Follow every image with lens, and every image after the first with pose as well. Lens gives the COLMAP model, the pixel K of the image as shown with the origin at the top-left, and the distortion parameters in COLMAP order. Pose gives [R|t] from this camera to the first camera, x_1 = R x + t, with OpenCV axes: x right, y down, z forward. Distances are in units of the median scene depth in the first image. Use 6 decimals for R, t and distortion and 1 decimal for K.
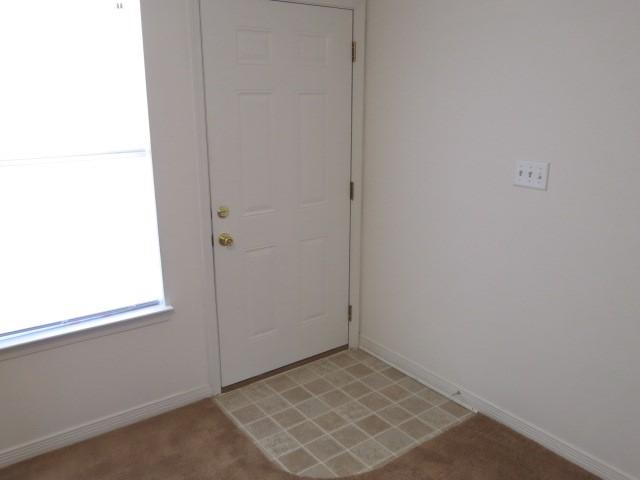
lens RADIAL K [[535.5, 0, 321.0], [0, 535.5, 242.8], [0, 0, 1]] dist [-0.019943, -0.006686]
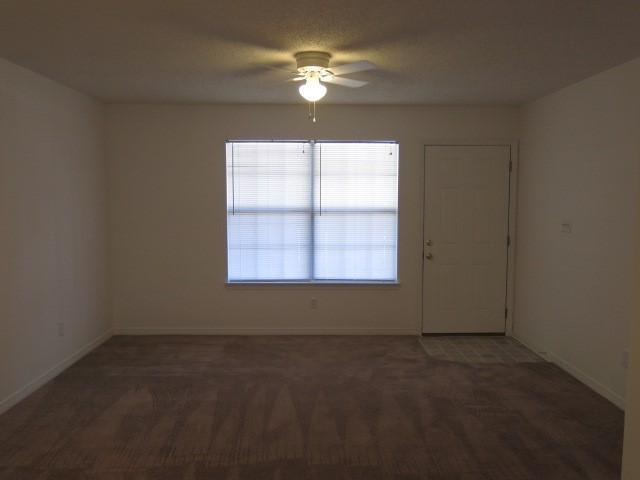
lens RADIAL K [[535.5, 0, 321.0], [0, 535.5, 242.8], [0, 0, 1]] dist [-0.019943, -0.006686]
pose [[0.813328, 0.048969, -0.579740, 0.656986], [-0.156814, 0.978026, -0.137386, 0.285008], [0.560273, 0.202651, 0.803135, -0.884131]]
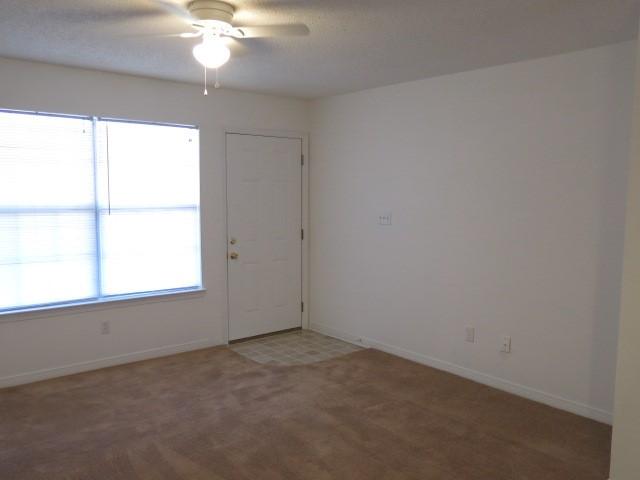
lens RADIAL K [[535.5, 0, 321.0], [0, 535.5, 242.8], [0, 0, 1]] dist [-0.019943, -0.006686]
pose [[0.998642, -0.002820, 0.052014, 0.029407], [0.011780, 0.984892, -0.172769, 0.269688], [-0.050741, 0.173147, 0.983588, -0.852136]]
